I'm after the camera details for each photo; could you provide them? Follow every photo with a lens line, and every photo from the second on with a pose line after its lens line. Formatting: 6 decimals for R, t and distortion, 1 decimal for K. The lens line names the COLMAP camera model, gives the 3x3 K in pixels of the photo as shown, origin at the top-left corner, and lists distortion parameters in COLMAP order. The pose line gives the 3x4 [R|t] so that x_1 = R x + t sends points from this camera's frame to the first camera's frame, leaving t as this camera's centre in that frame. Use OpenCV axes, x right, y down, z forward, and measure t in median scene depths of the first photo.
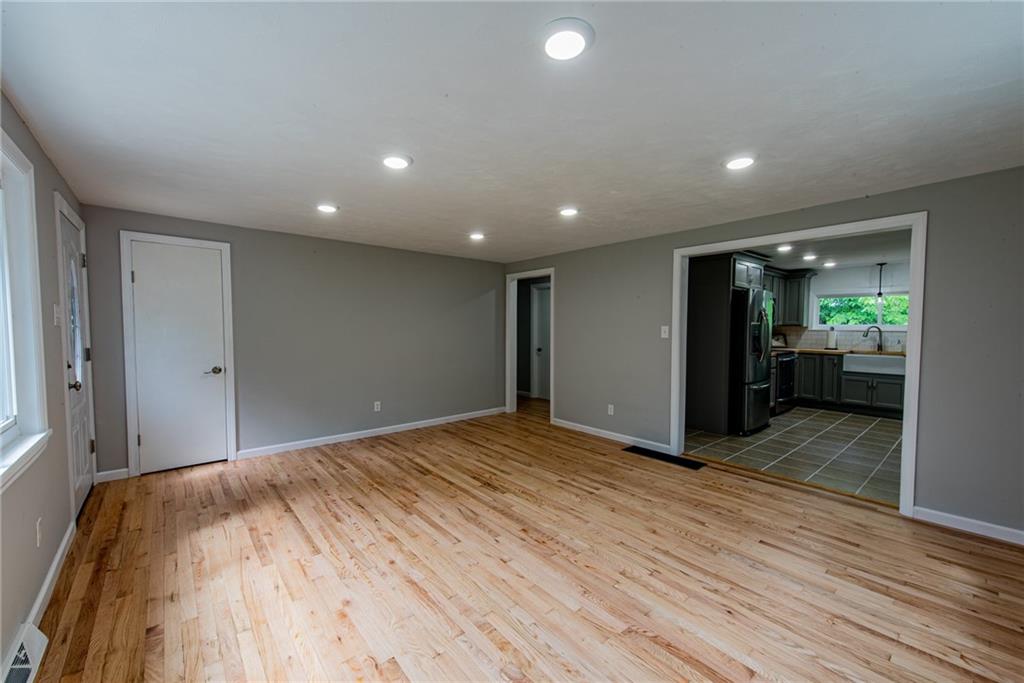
lens RADIAL K [[406.0, 0, 514.5], [0, 406.0, 344.4], [0, 0, 1]] dist [0.008795, -0.000531]
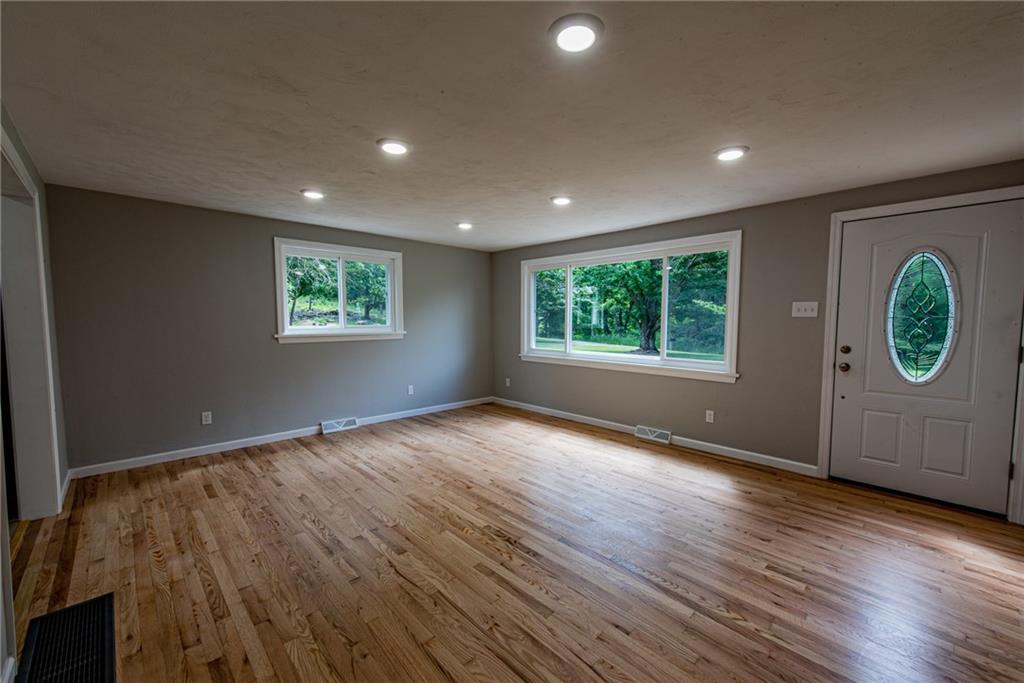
lens RADIAL K [[406.0, 0, 514.5], [0, 406.0, 344.4], [0, 0, 1]] dist [0.008795, -0.000531]
pose [[-0.998324, -0.002716, -0.057804, -0.030355], [-0.009213, 0.993617, 0.112430, -0.070497], [0.057129, 0.112774, -0.991977, 1.654524]]
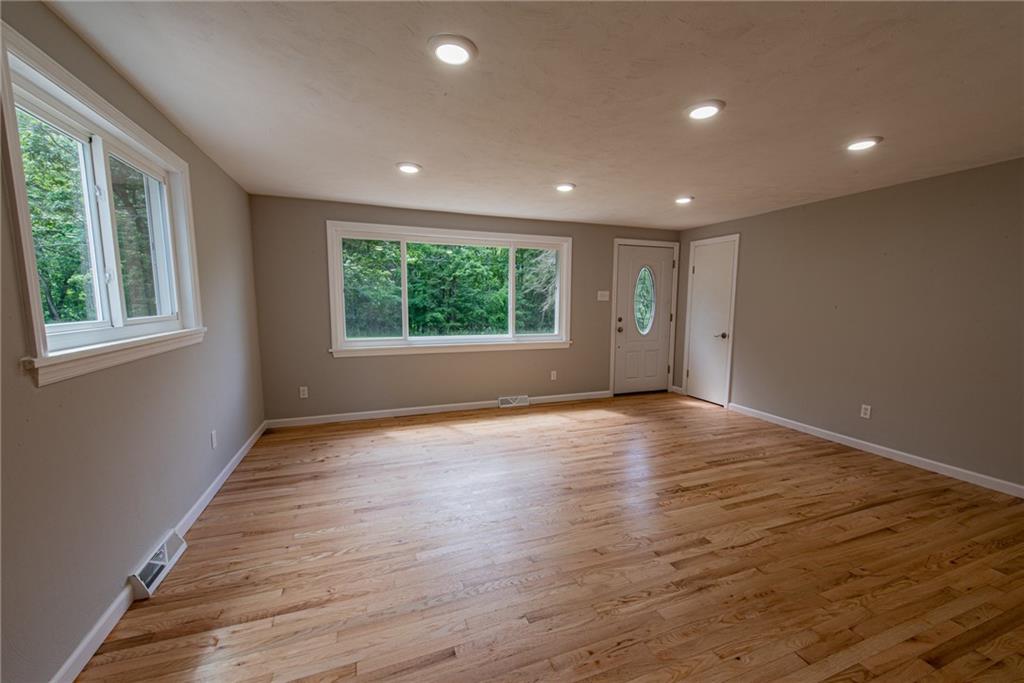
lens RADIAL K [[402.9, 0, 512.0], [0, 402.9, 341.5], [0, 0, 1]] dist [0.009676, -0.000217]
pose [[-0.349782, 0.091113, -0.932390, 0.808838], [-0.051398, 0.991894, 0.116210, -0.037799], [0.935420, 0.088571, -0.342263, 0.923679]]
